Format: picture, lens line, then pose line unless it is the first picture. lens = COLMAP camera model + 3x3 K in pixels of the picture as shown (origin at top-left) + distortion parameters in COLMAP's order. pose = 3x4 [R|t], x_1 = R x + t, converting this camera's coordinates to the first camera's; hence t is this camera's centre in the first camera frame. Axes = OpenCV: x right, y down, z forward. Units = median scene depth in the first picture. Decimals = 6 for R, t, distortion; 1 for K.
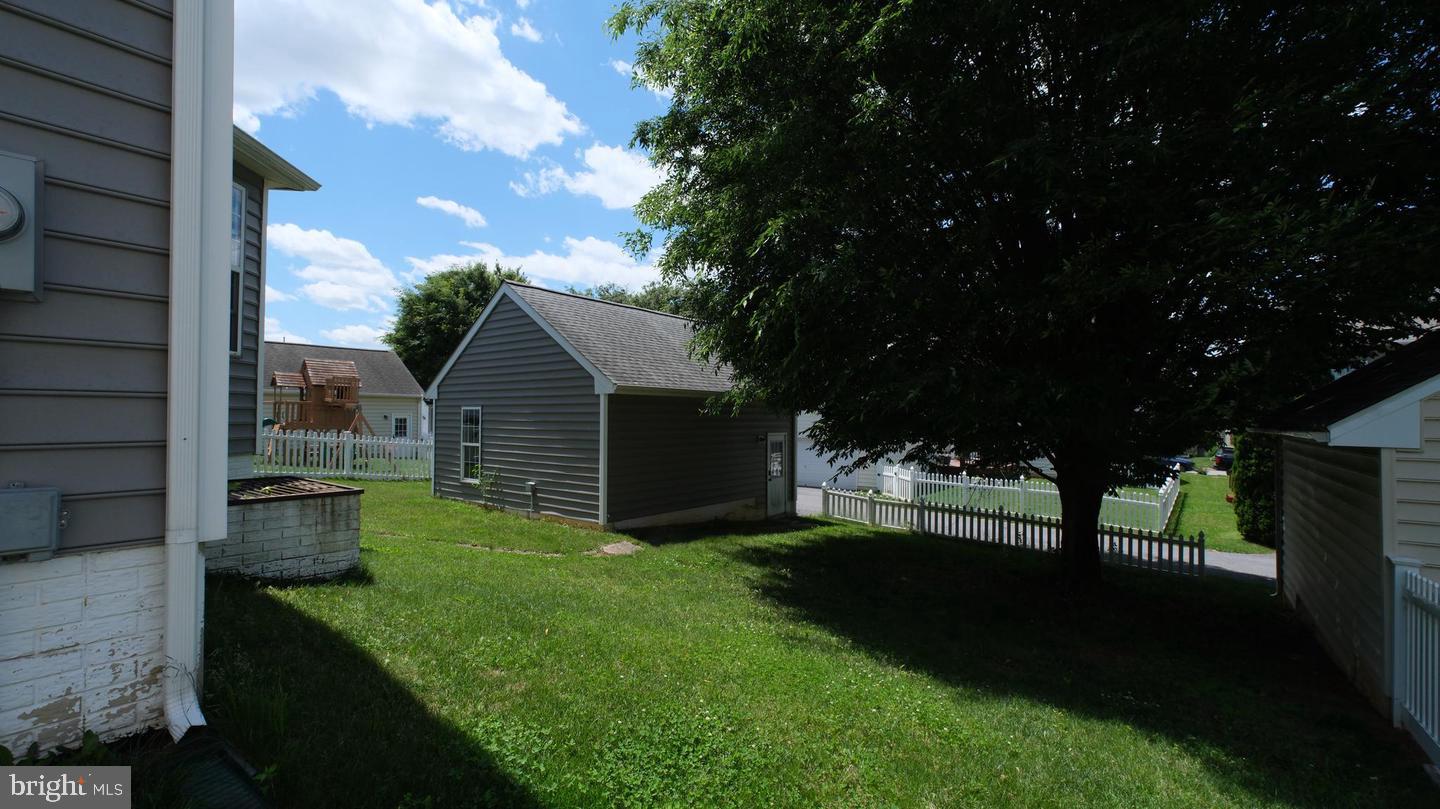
lens RADIAL K [[607.5, 0, 728.3], [0, 607.5, 412.0], [0, 0, 1]] dist [-0.000381, -0.000199]
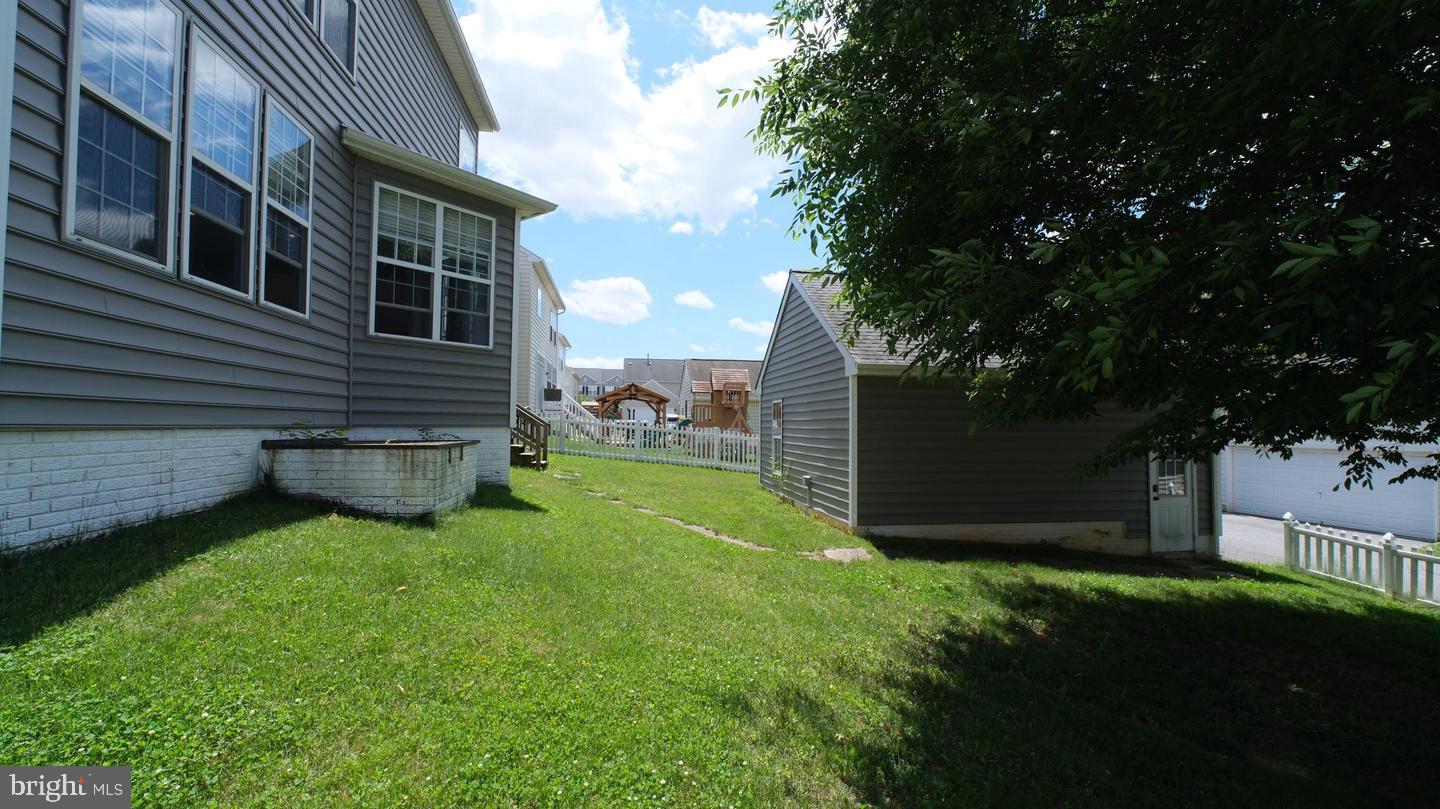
lens RADIAL K [[607.5, 0, 717.3], [0, 607.5, 401.7], [0, 0, 1]] dist [-0.000381, -0.000199]
pose [[0.733317, -0.023950, -0.679464, 0.231453], [0.000083, 0.999382, -0.035138, 0.035625], [0.679886, 0.025711, 0.732867, 0.215484]]
